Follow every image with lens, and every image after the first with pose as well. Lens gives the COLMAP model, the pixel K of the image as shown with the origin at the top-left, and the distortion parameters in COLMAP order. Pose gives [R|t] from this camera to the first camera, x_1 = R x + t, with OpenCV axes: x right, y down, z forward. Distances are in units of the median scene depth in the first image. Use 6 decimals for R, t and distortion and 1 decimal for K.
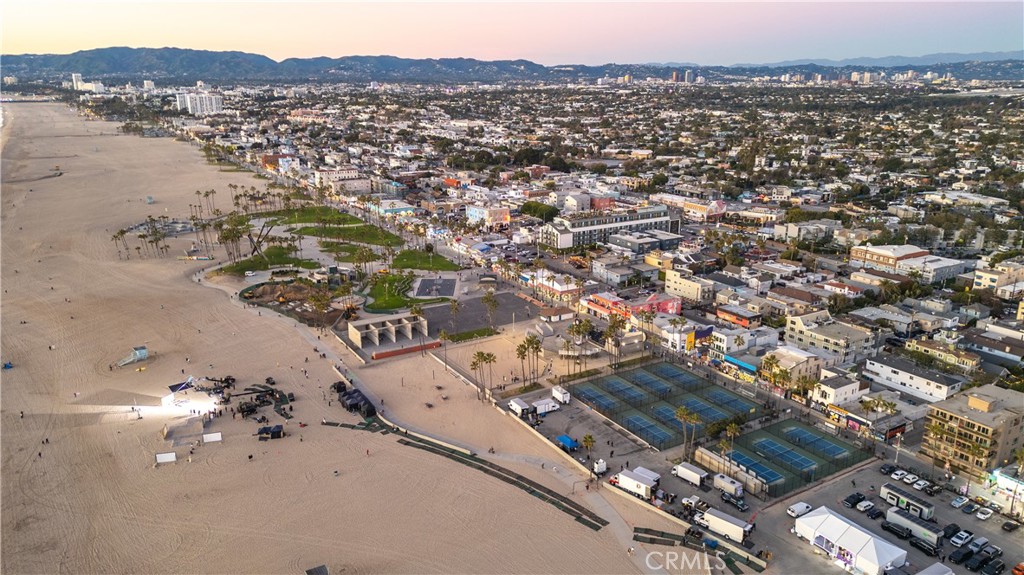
lens RADIAL K [[713.9, 0, 514.9], [0, 713.9, 286.6], [0, 0, 1]] dist [0.075209, -0.071827]
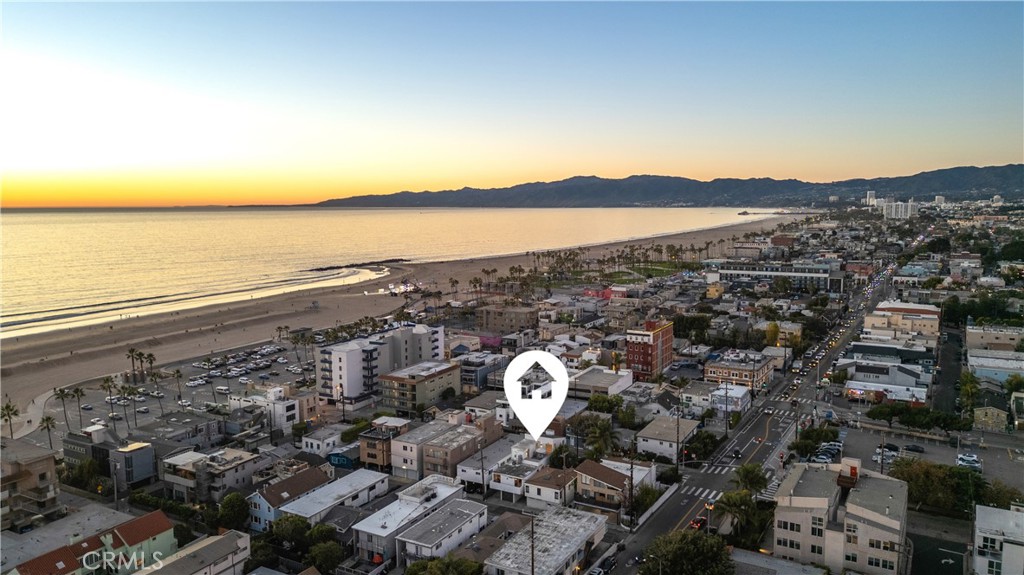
lens RADIAL K [[713.9, 0, 514.9], [0, 713.9, 286.6], [0, 0, 1]] dist [0.075209, -0.071827]
pose [[0.494782, 0.094897, -0.863820, 0.237594], [-0.230512, 0.972744, -0.025170, 0.015589], [0.837887, 0.211574, 0.503171, 0.007538]]
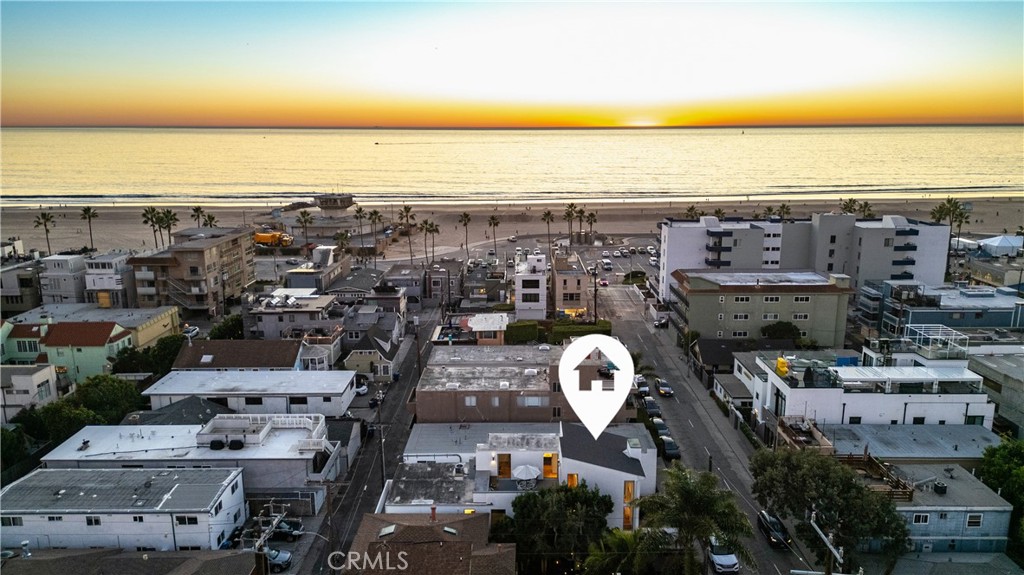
lens RADIAL K [[719.1, 0, 520.2], [0, 719.1, 276.0], [0, 0, 1]] dist [0.074994, -0.076154]
pose [[-0.525501, 0.171789, -0.833269, 0.188048], [-0.231025, 0.913791, 0.334085, 0.012666], [0.818826, 0.368068, -0.440510, 0.074542]]
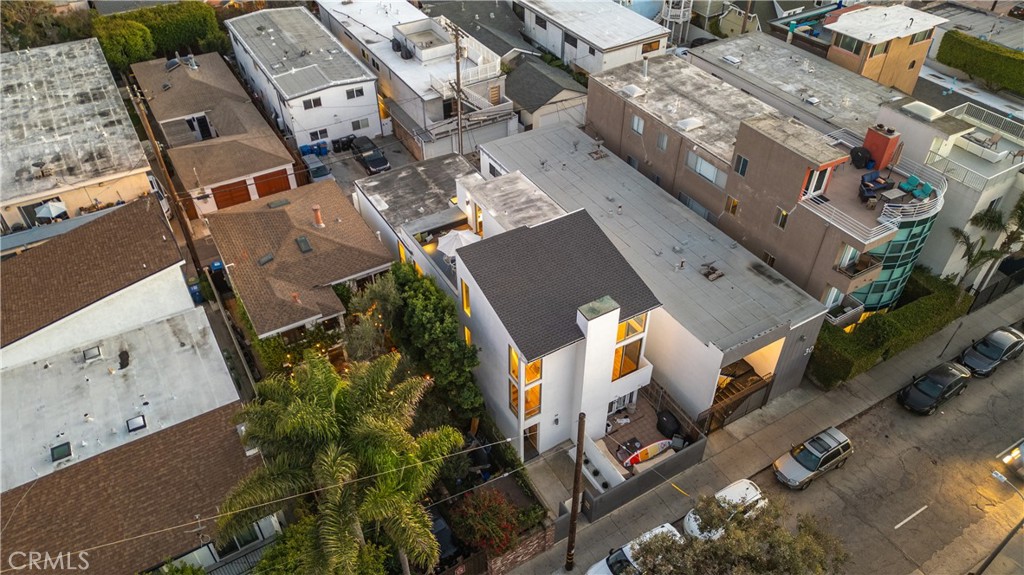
lens RADIAL K [[719.1, 0, 520.2], [0, 719.1, 276.0], [0, 0, 1]] dist [0.074994, -0.076154]
pose [[-0.999923, -0.009671, 0.007780, 0.157573], [0.000960, 0.564675, 0.825312, 0.015499], [-0.012375, 0.825256, -0.564623, 0.076086]]
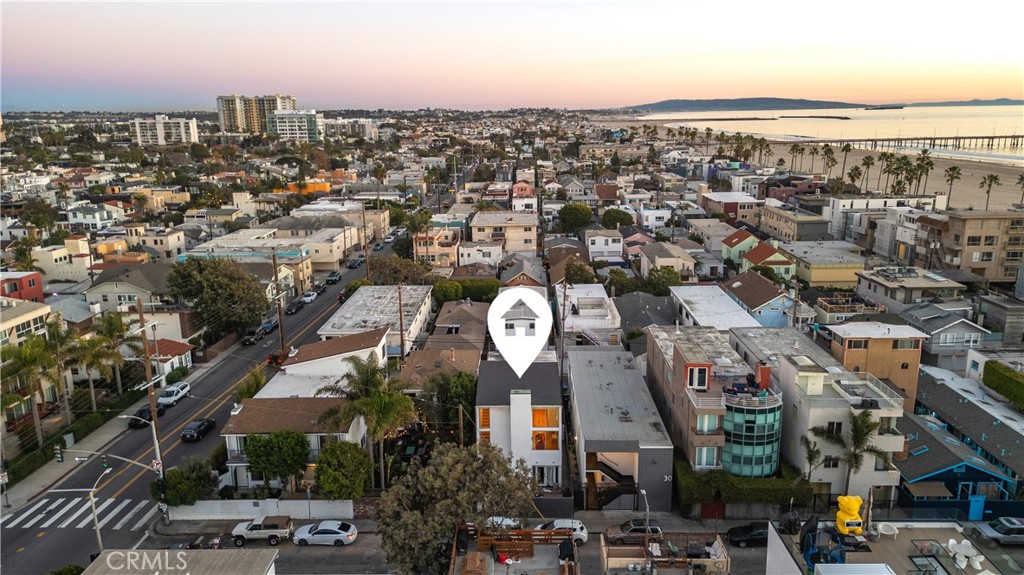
lens RADIAL K [[713.9, 0, 514.9], [0, 713.9, 286.6], [0, 0, 1]] dist [0.075209, -0.071827]
pose [[-0.841435, -0.118025, 0.527311, 0.137463], [0.157932, 0.879528, 0.448875, 0.010523], [-0.516763, 0.460979, -0.721425, 0.089907]]
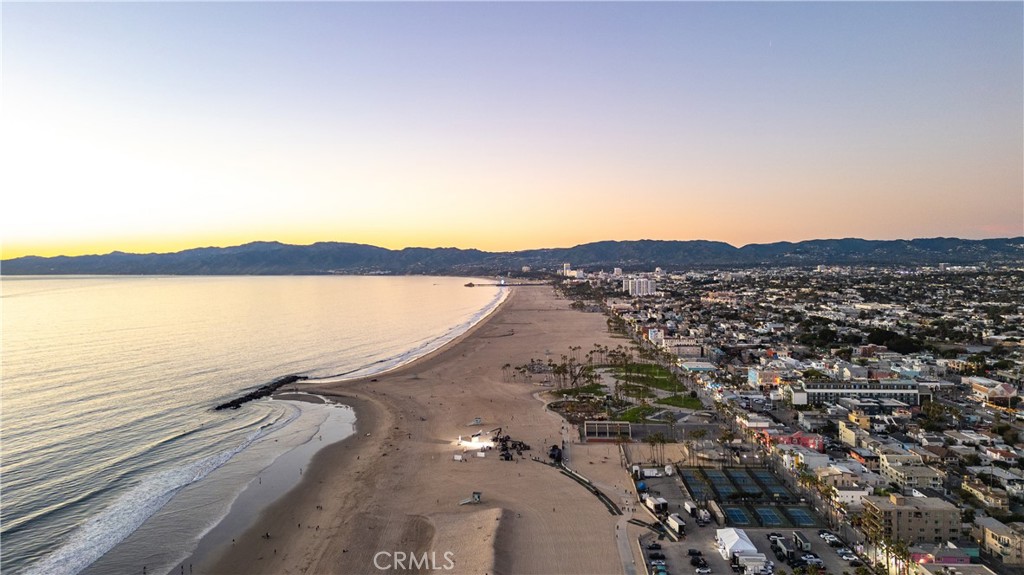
lens RADIAL K [[713.9, 0, 514.9], [0, 713.9, 286.6], [0, 0, 1]] dist [0.075209, -0.071827]
pose [[0.818337, 0.006866, -0.574698, 0.087833], [-0.147148, 0.969104, -0.197953, 0.015410], [0.555583, 0.246558, 0.794063, -0.069830]]
